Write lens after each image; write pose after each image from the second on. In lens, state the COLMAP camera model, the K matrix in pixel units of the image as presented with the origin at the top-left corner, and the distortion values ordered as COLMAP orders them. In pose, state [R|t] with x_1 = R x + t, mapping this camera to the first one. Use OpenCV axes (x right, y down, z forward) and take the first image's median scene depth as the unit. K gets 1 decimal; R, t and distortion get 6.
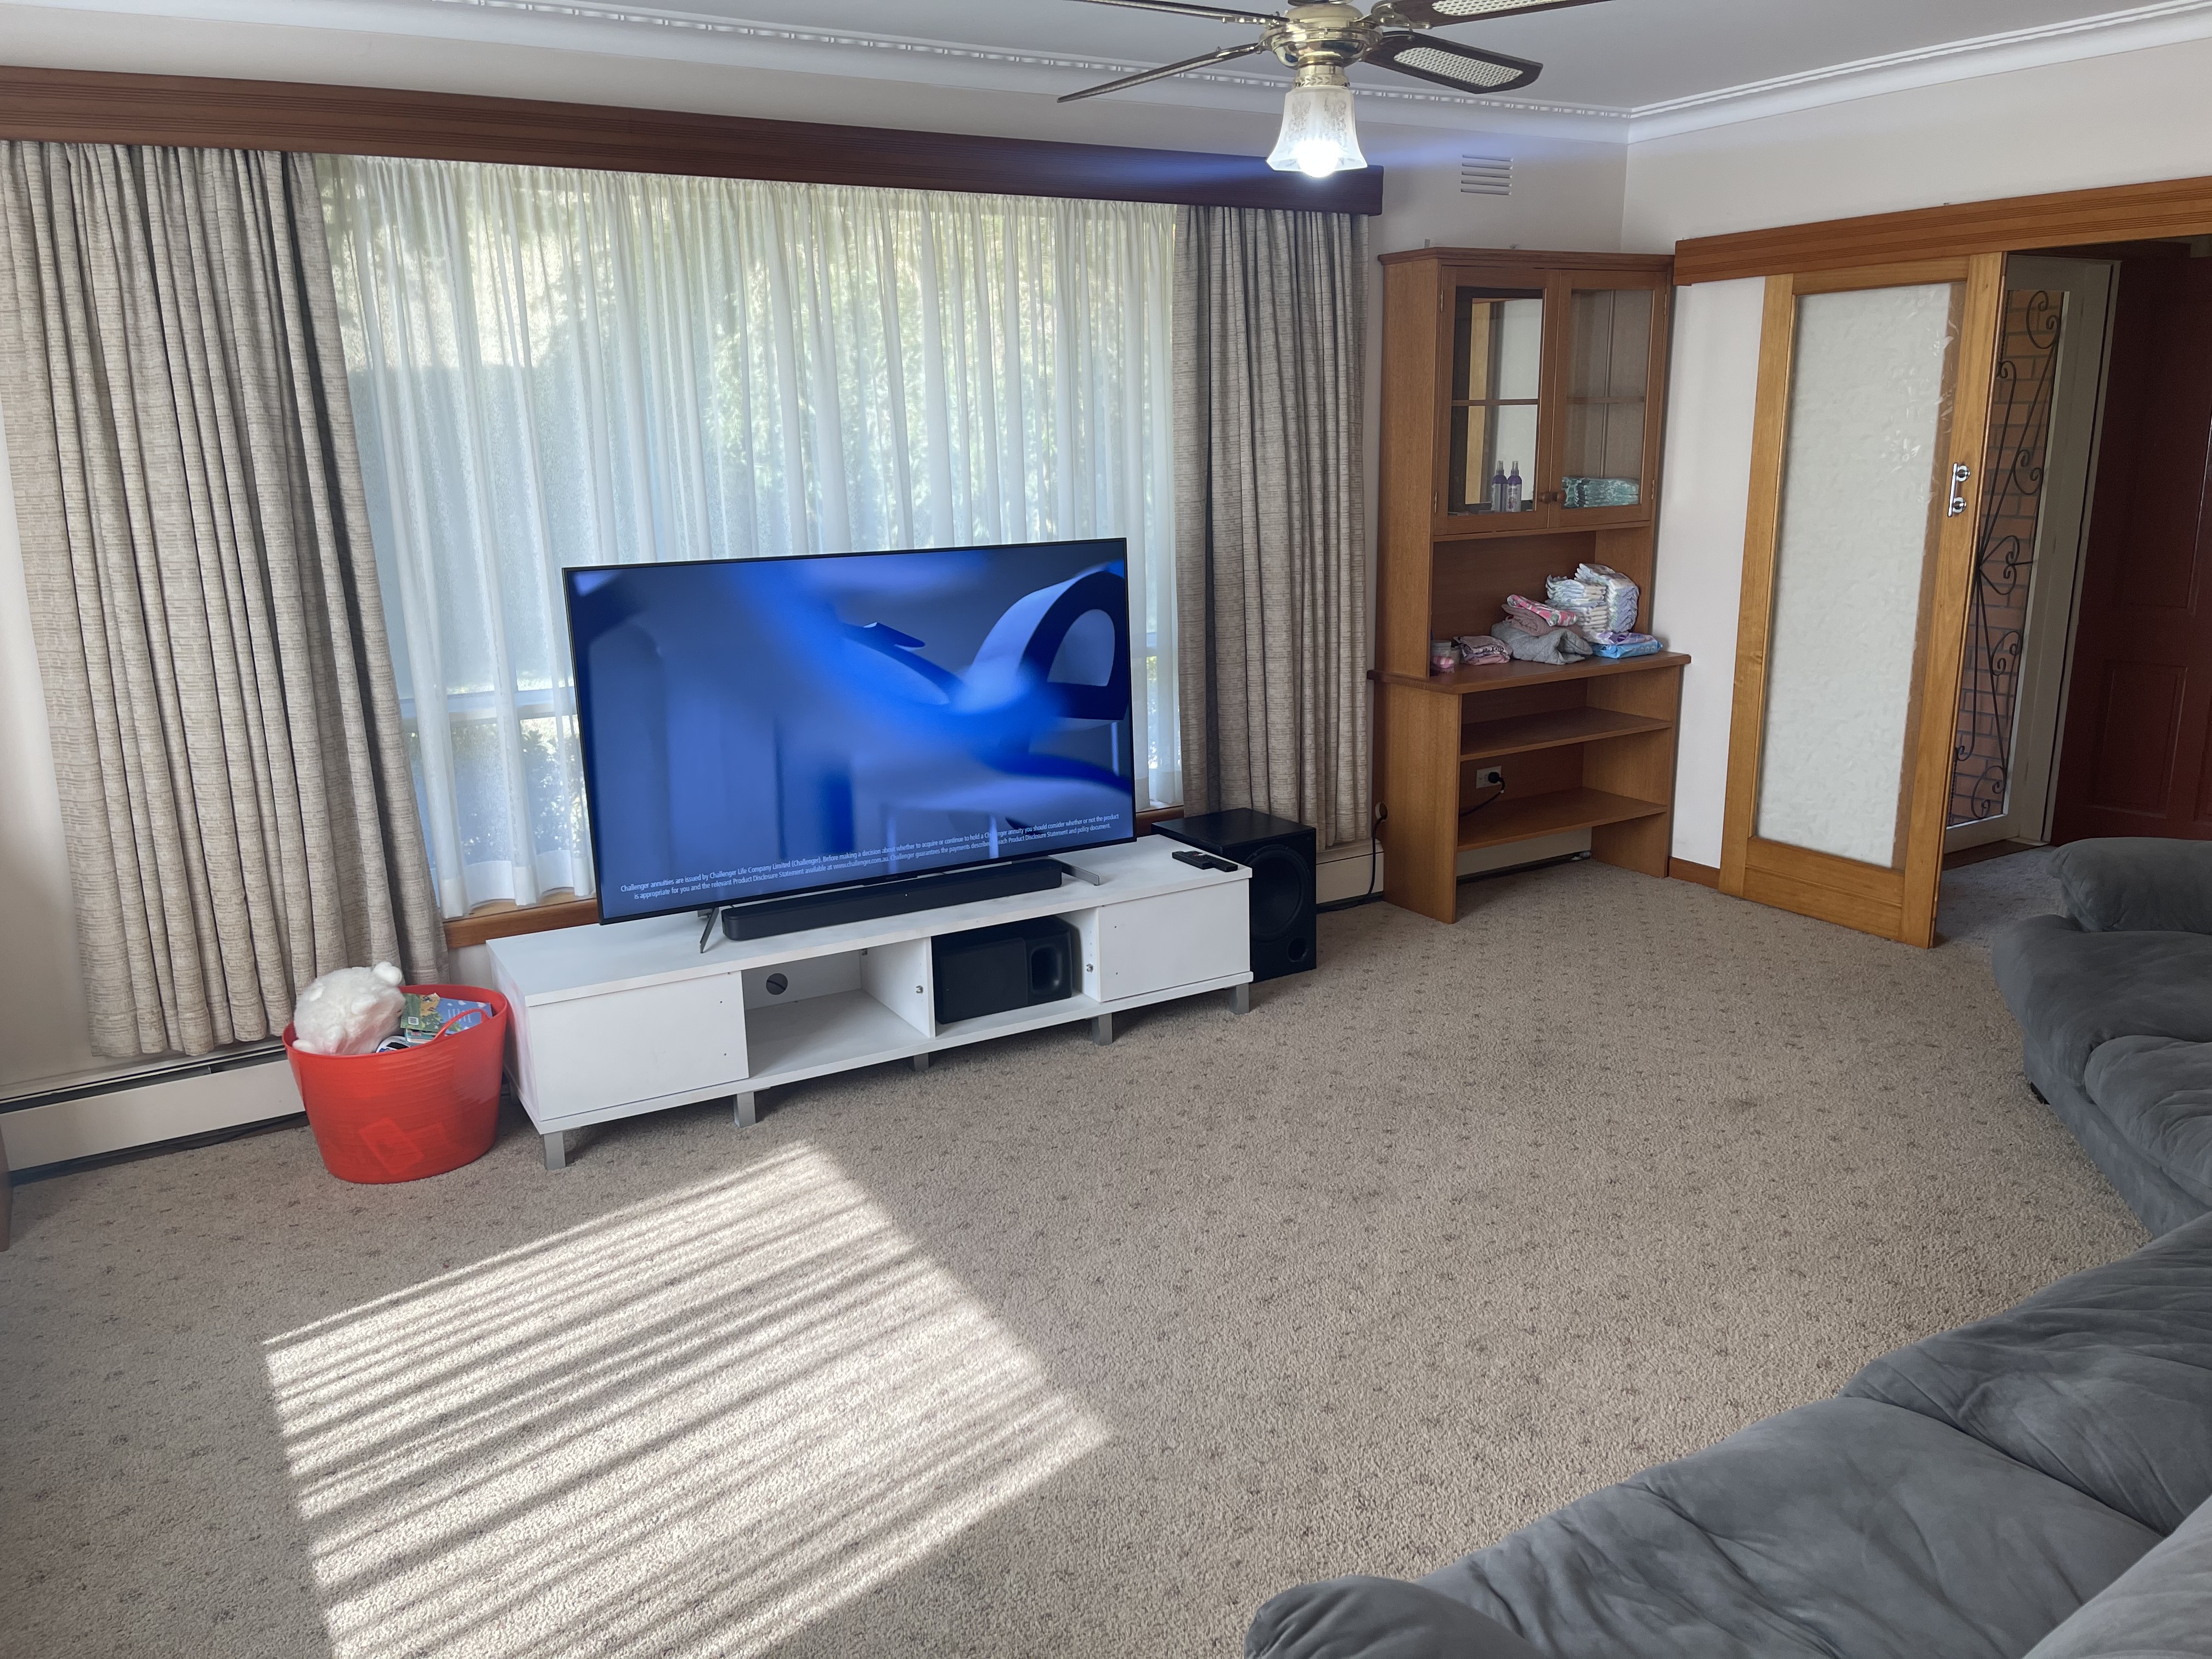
lens RADIAL K [[1688.2, 0, 1106.0], [0, 1688.2, 829.5], [0, 0, 1]] dist [0.073873, -0.082402]
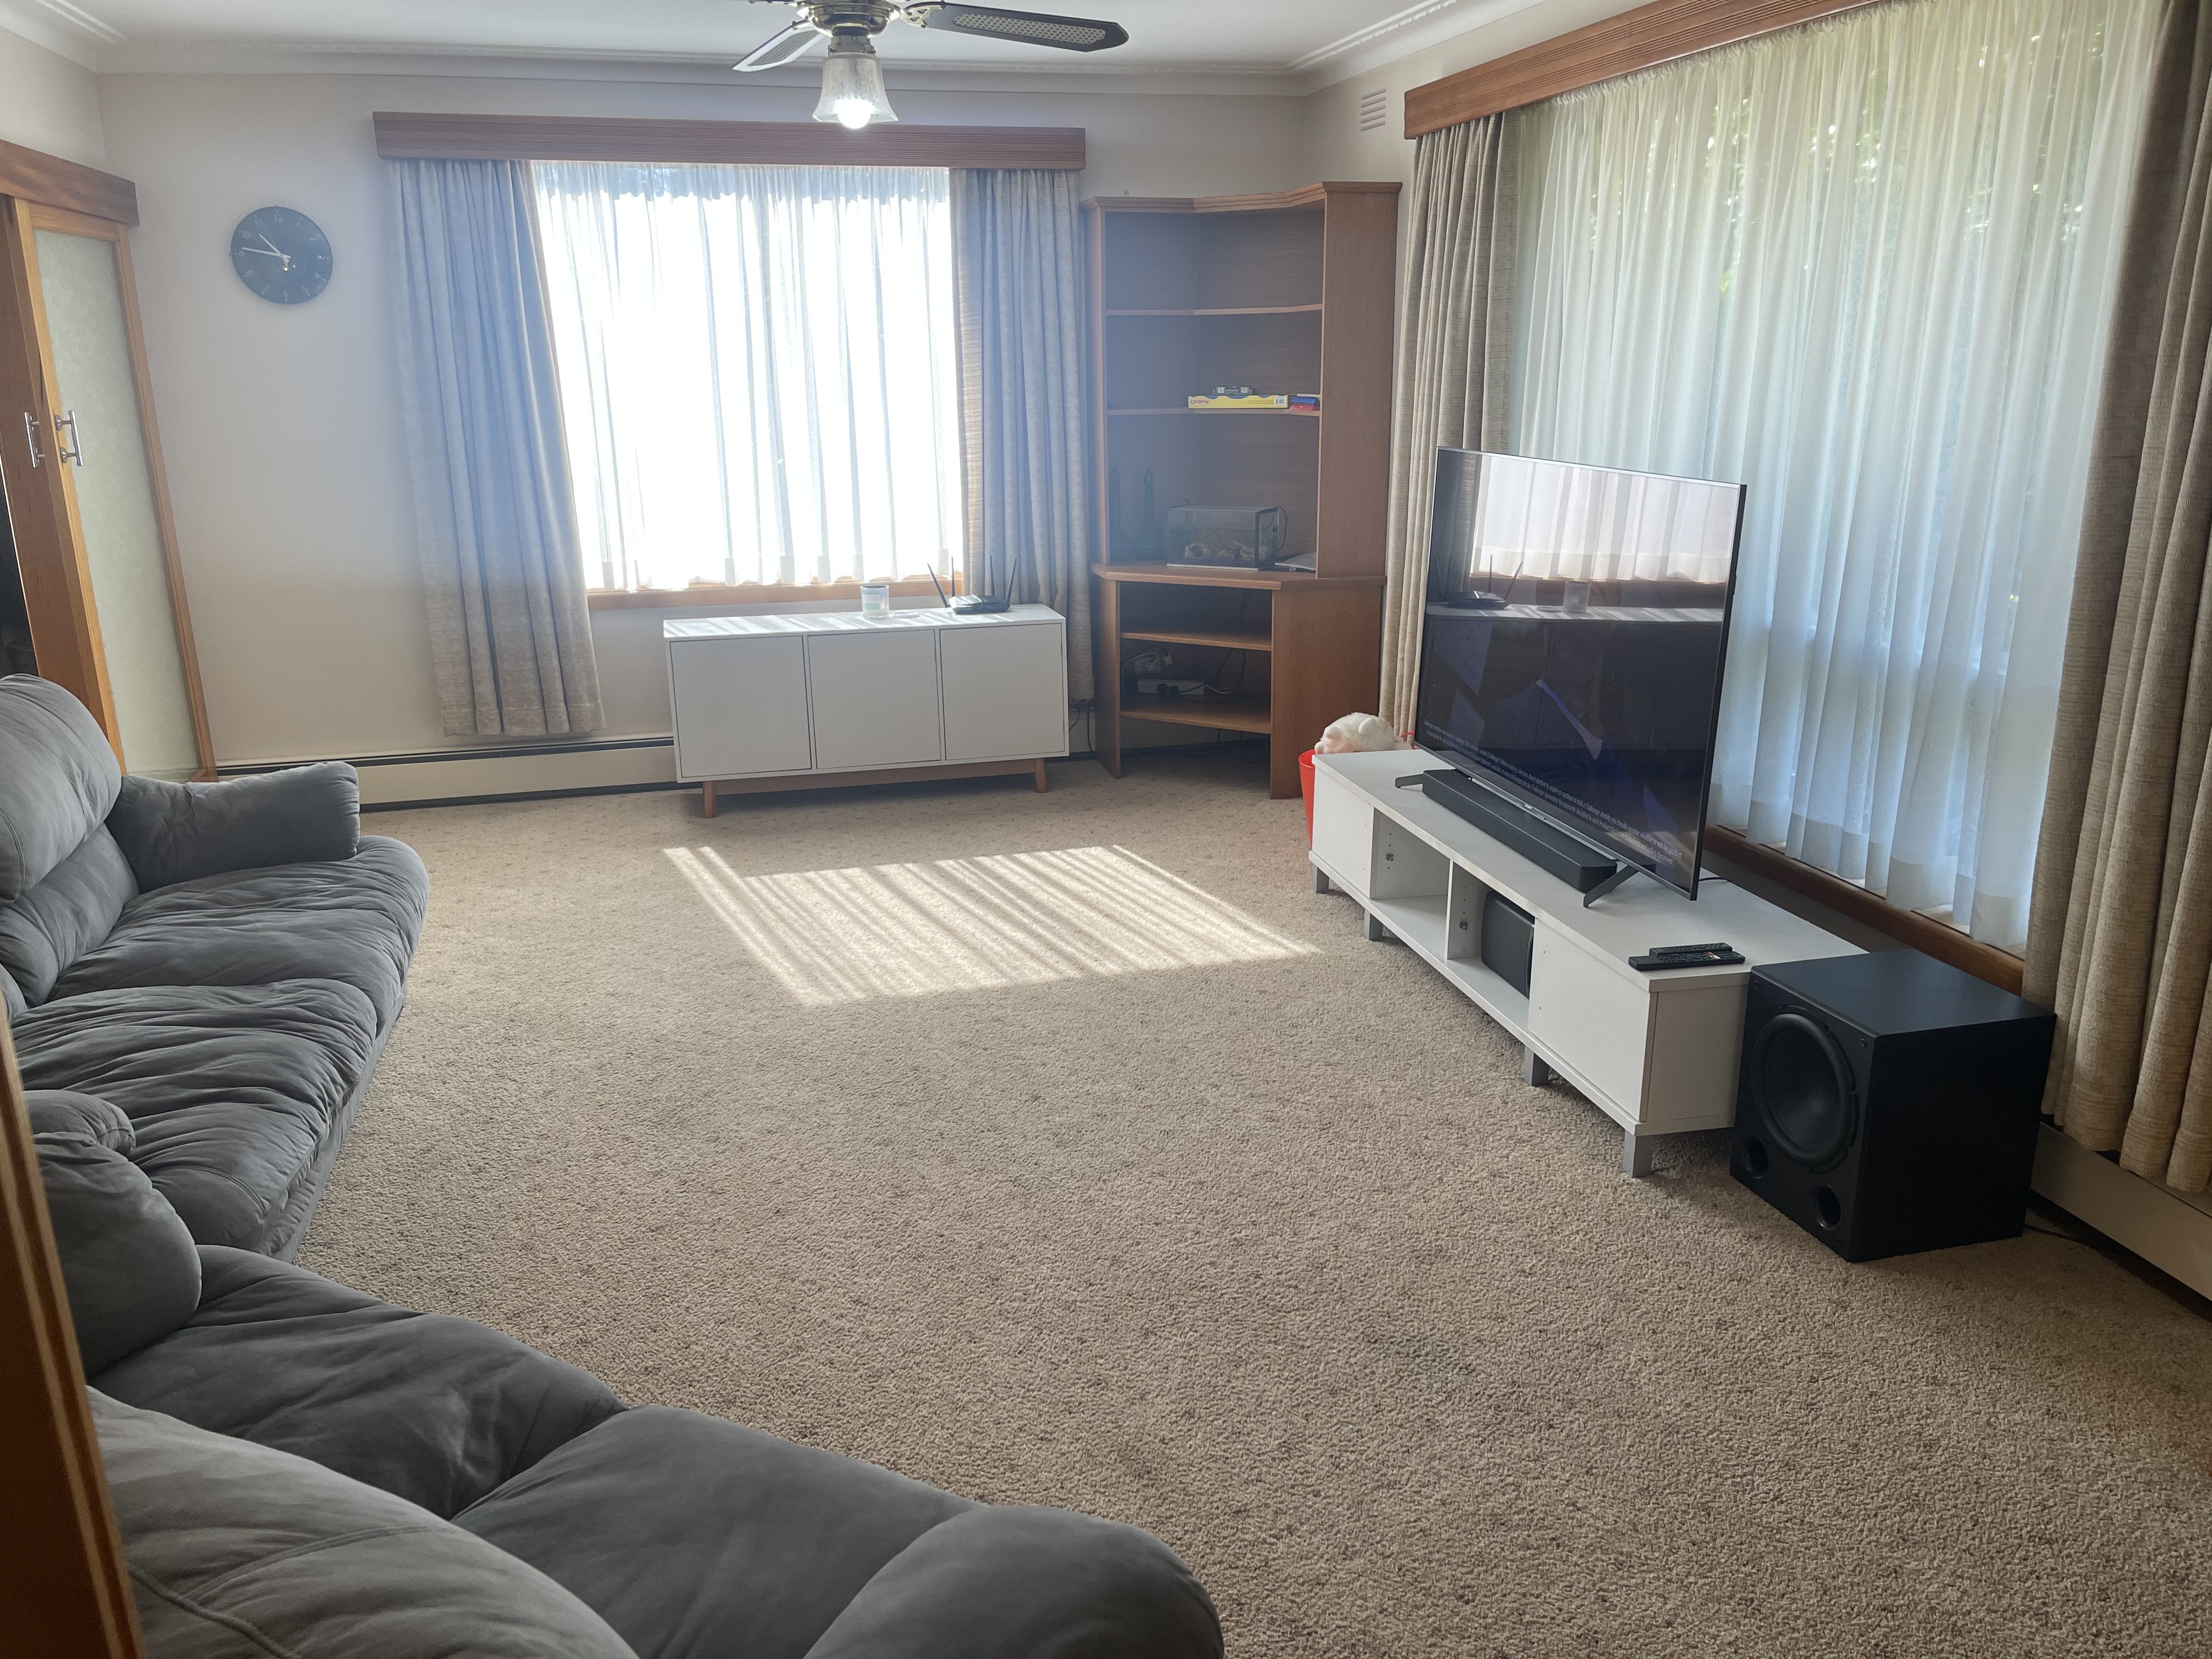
lens RADIAL K [[1688.2, 0, 1106.0], [0, 1688.2, 829.5], [0, 0, 1]] dist [0.073873, -0.082402]
pose [[-0.266767, 0.291035, -0.918768, 1.169475], [-0.228750, 0.906952, 0.353710, -0.349225], [0.936221, 0.304526, -0.175371, 1.348786]]
